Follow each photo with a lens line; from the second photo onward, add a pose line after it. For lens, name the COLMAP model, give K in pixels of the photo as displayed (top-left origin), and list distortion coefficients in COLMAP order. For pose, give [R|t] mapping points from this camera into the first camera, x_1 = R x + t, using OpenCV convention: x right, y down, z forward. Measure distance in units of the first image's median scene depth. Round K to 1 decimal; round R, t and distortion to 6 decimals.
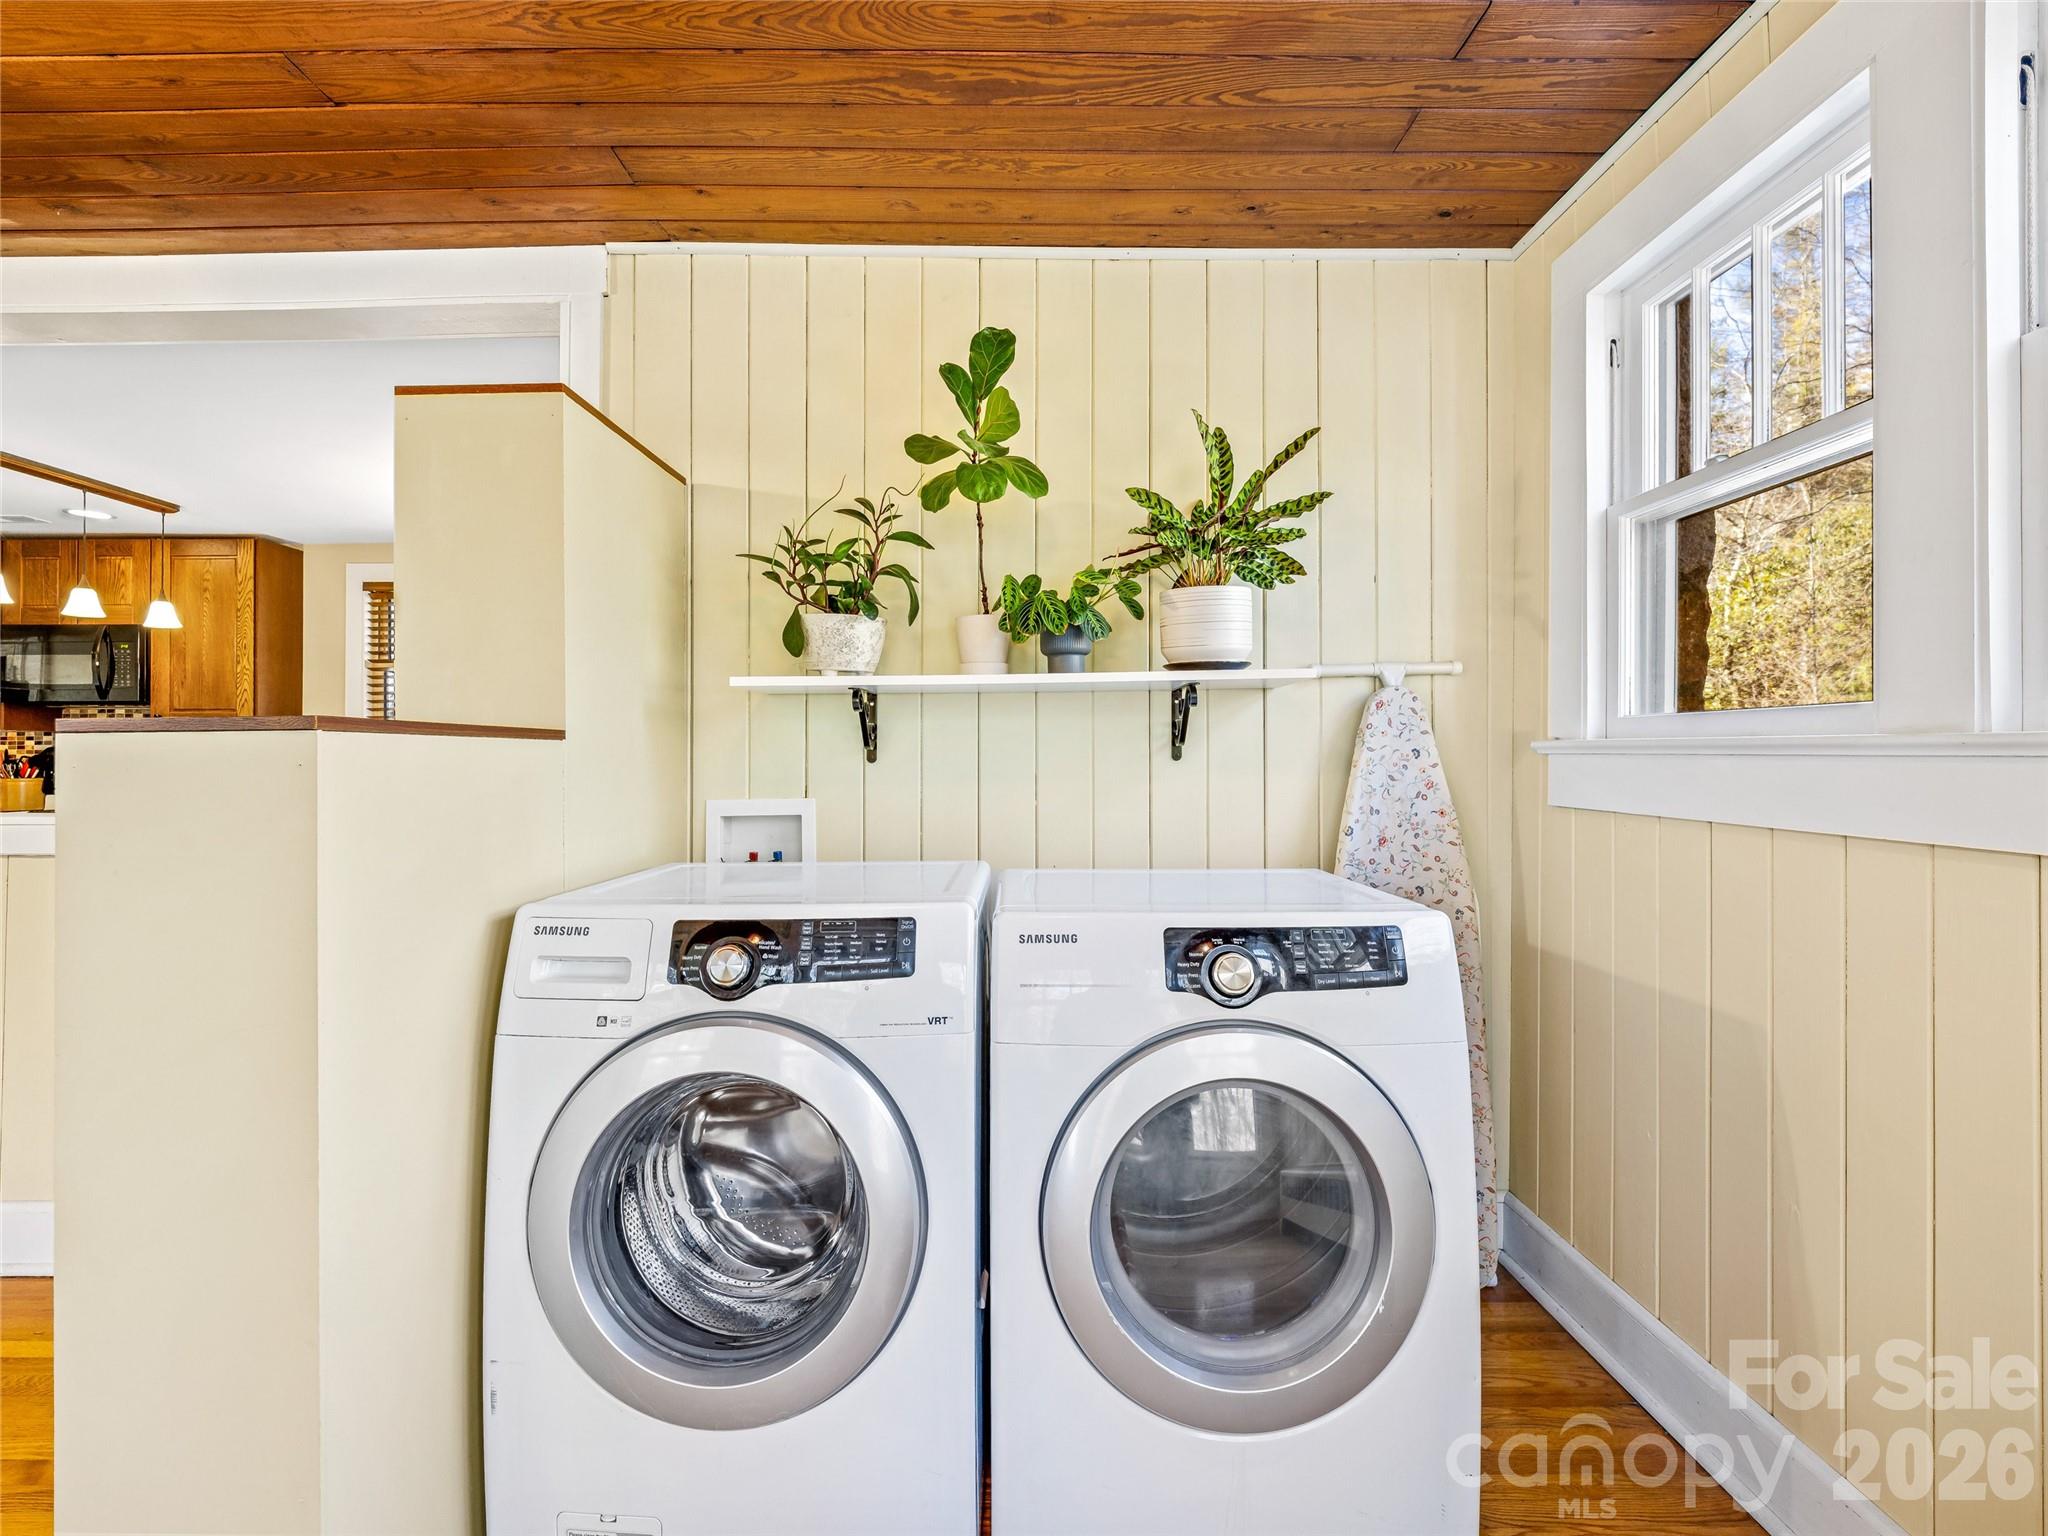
lens RADIAL K [[991.3, 0, 1025.3], [0, 991.3, 752.8], [0, 0, 1]] dist [-0.001786, -0.004769]
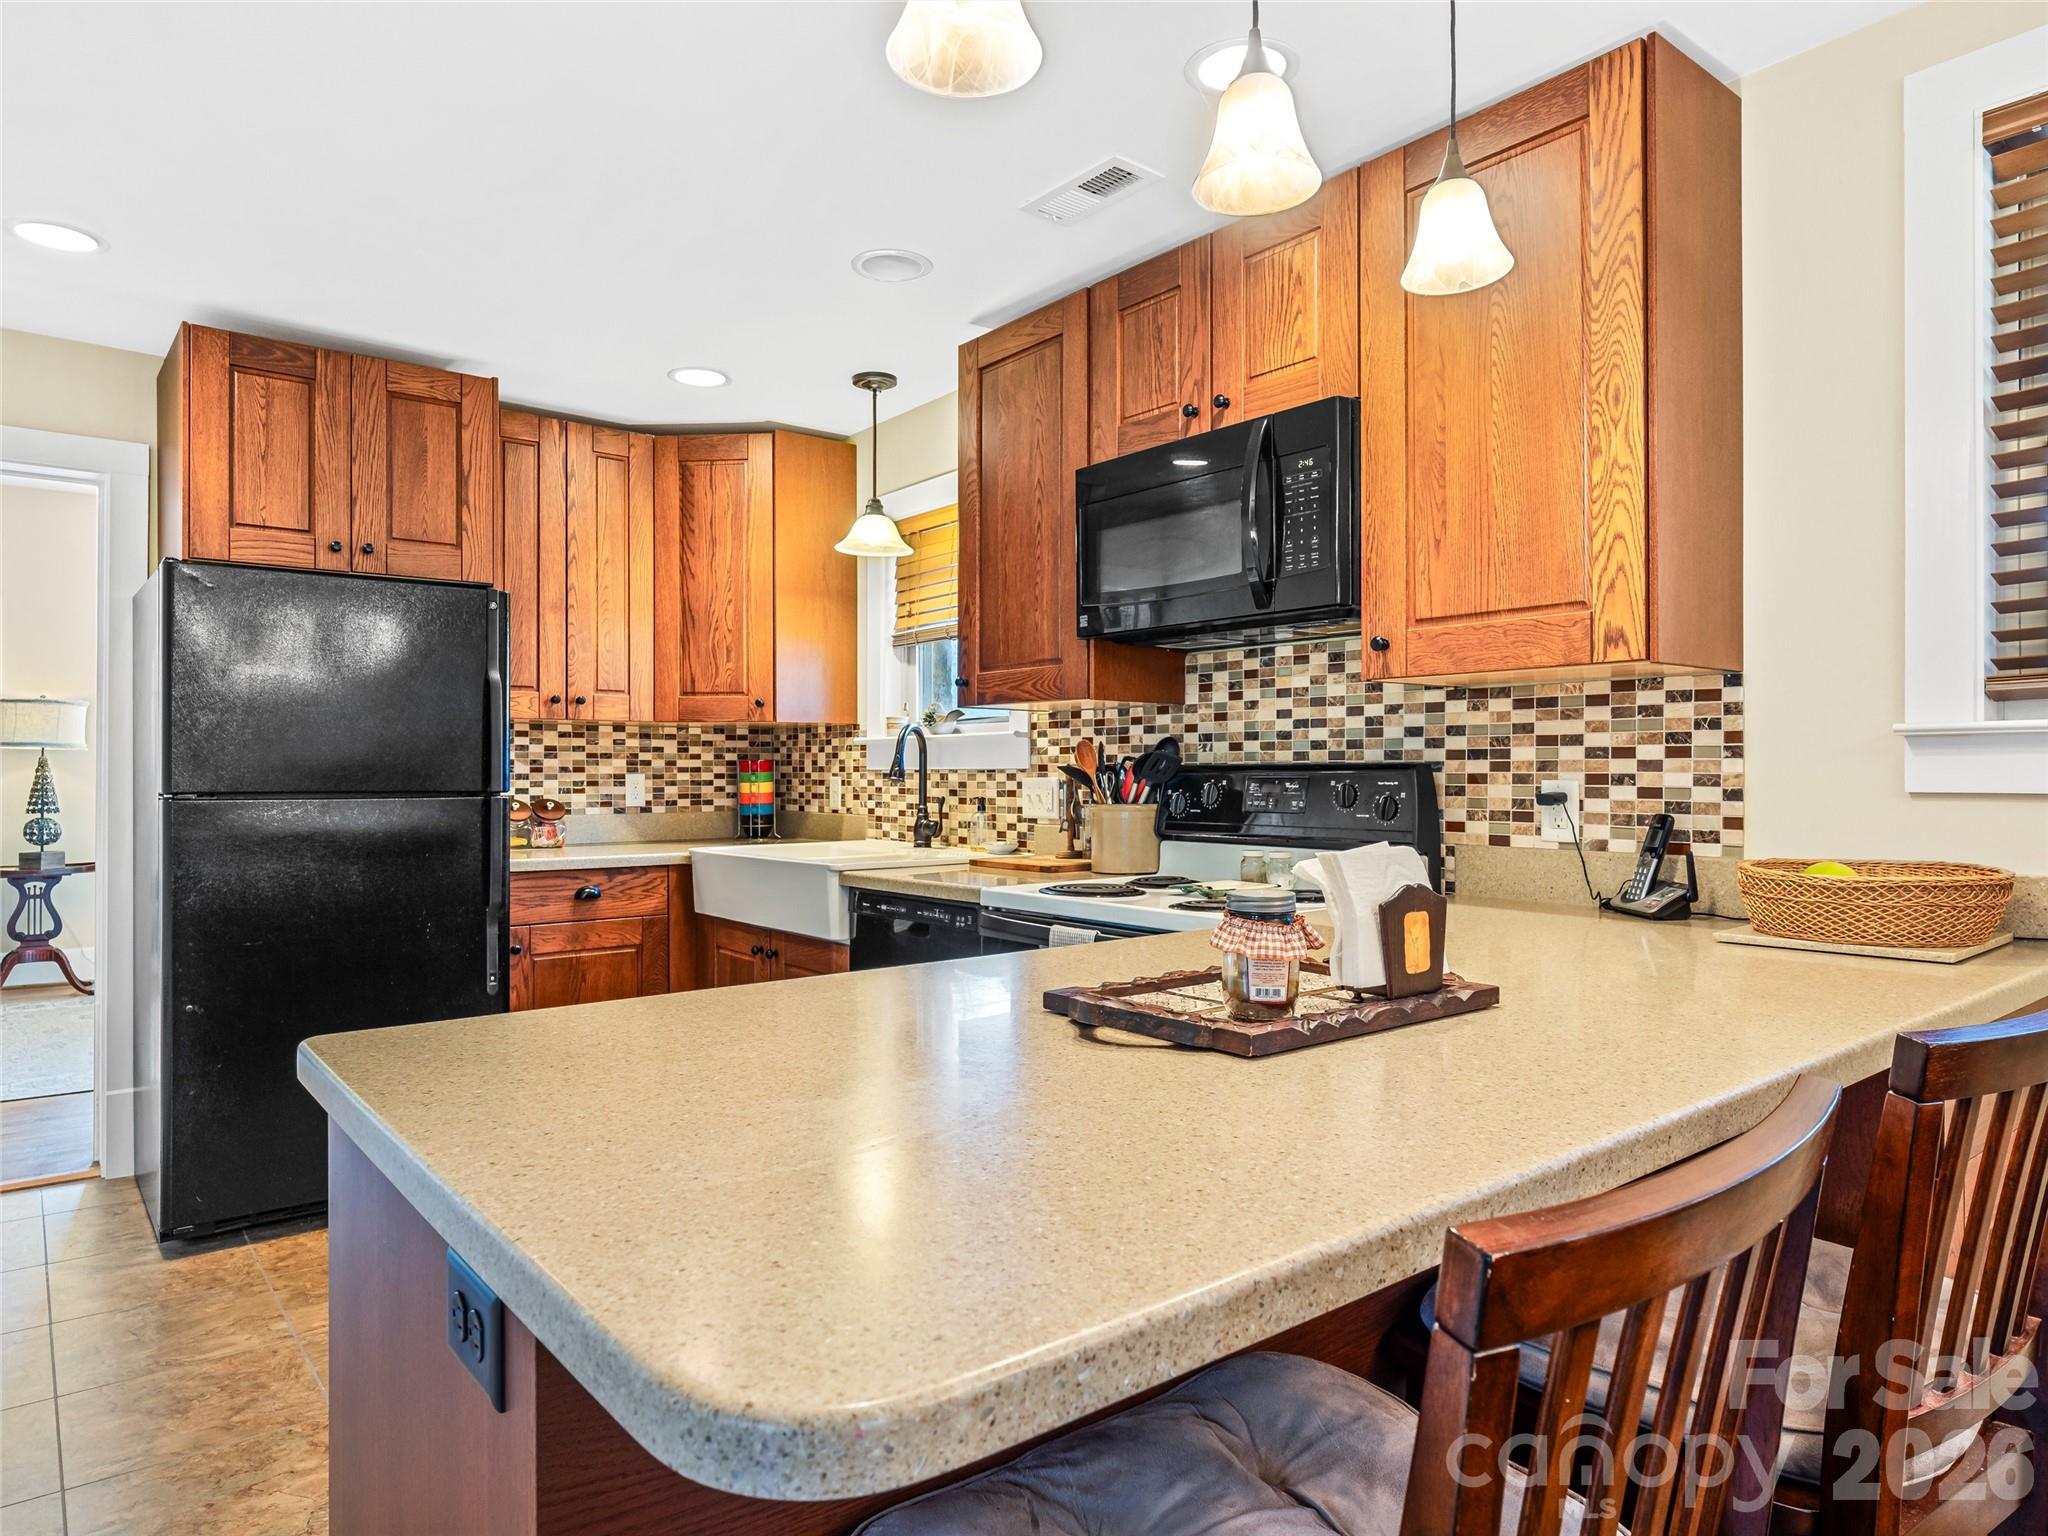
lens RADIAL K [[1253.0, 0, 1024.0], [0, 1253.0, 768.0], [0, 0, 1]] dist [-0.000292, -0.000146]
pose [[0.614599, 0.000973, -0.788839, -1.429333], [0.002003, 0.999994, 0.002794, 0.016419], [0.788837, -0.003297, 0.614593, 1.474790]]
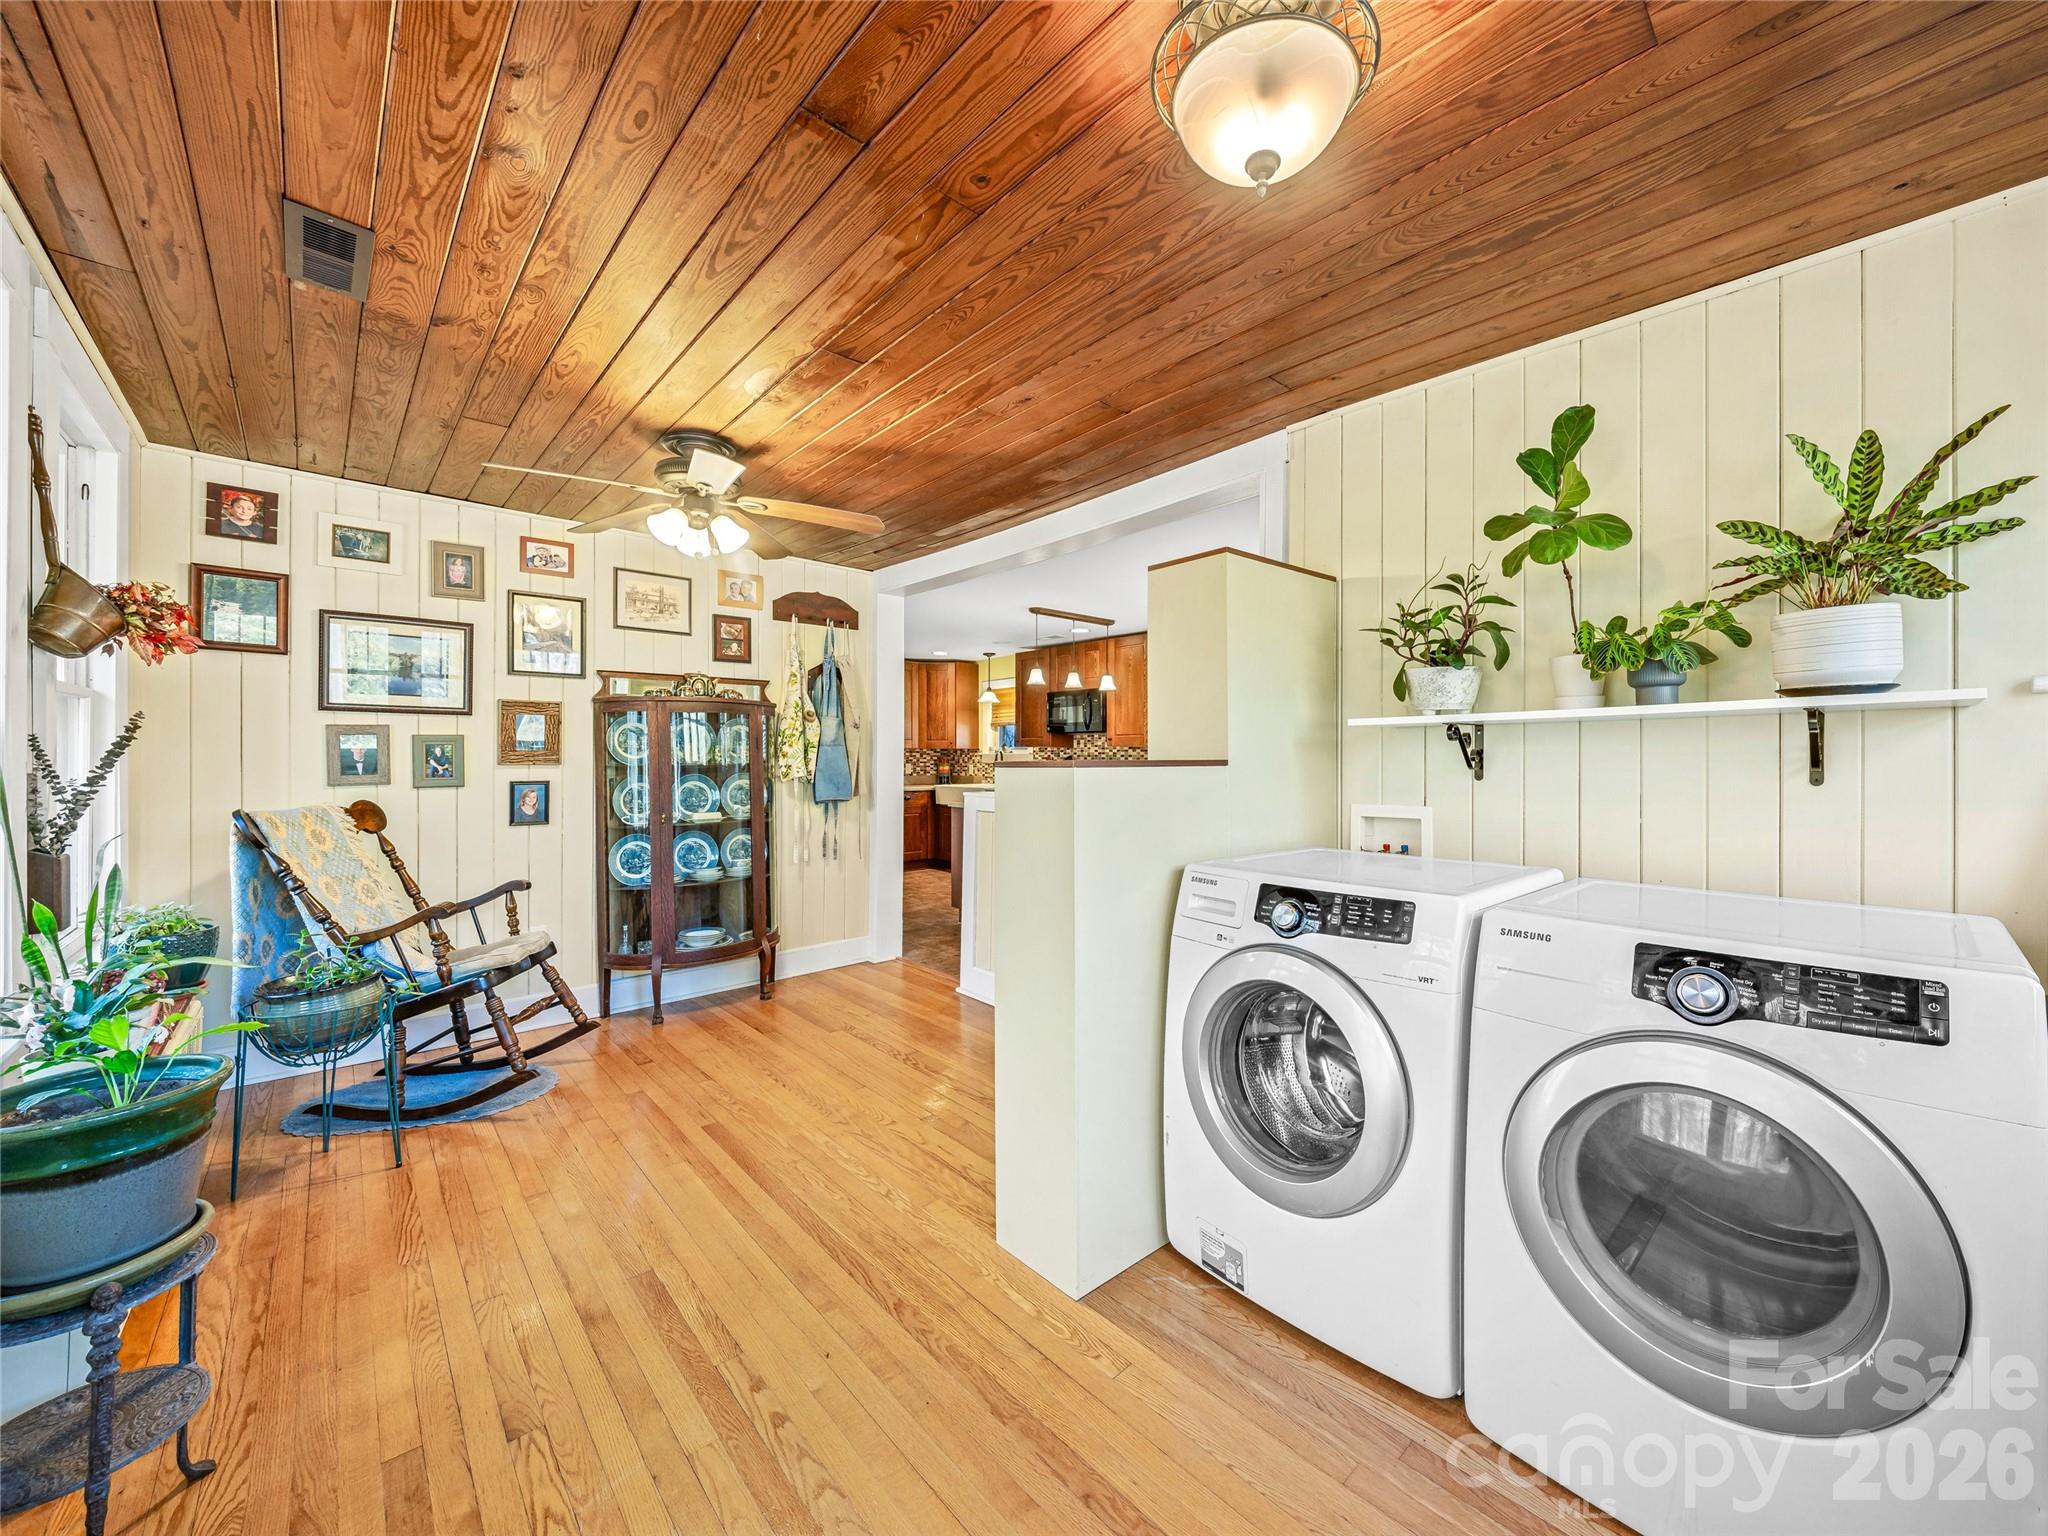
lens RADIAL K [[794.4, 0, 1028.3], [0, 794.4, 760.4], [0, 0, 1]] dist [-0.024091, -0.000043]
pose [[0.648505, 0.006742, -0.761181, 0.249779], [0.000315, 0.999958, 0.009126, -0.026807], [0.761211, -0.006158, 0.648475, -0.073640]]
